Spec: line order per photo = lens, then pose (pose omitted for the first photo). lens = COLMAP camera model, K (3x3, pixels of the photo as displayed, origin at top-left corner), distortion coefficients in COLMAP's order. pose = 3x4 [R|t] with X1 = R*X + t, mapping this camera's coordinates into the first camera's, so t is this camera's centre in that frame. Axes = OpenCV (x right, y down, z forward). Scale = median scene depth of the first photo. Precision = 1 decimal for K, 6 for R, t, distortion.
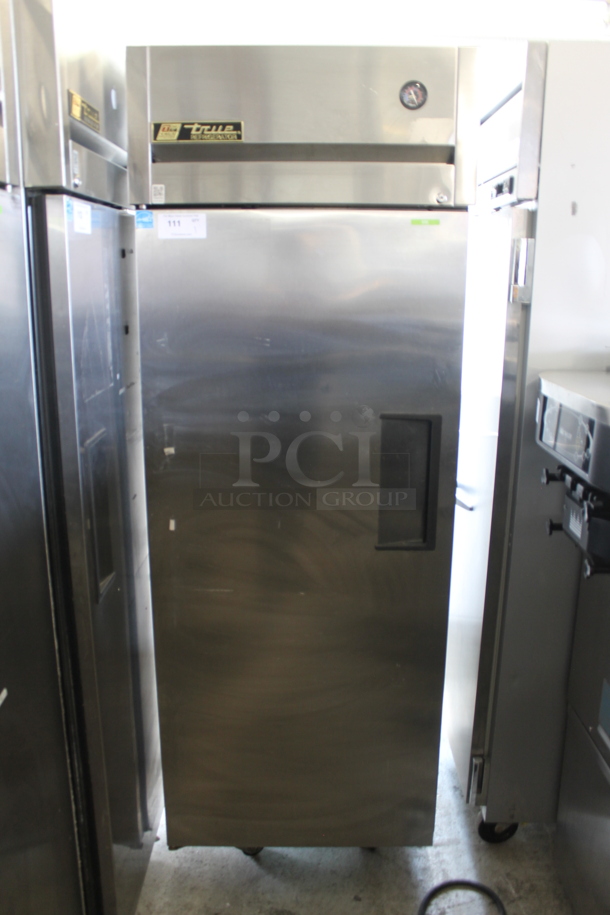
lens RADIAL K [[747.1, 0, 305.0], [0, 747.1, 457.5], [0, 0, 1]] dist [-0.159766, 0.140991]
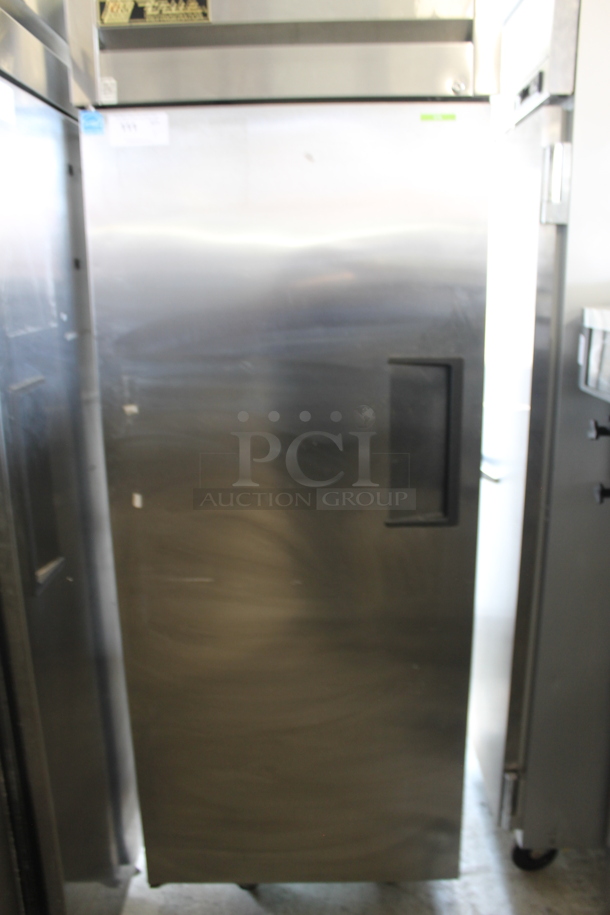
lens RADIAL K [[747.1, 0, 305.0], [0, 747.1, 457.5], [0, 0, 1]] dist [-0.159766, 0.140991]
pose [[0.999715, -0.019945, -0.013092, 0.018440], [0.019970, 0.999799, 0.001828, 0.045343], [0.013053, -0.002089, 0.999913, 0.181533]]
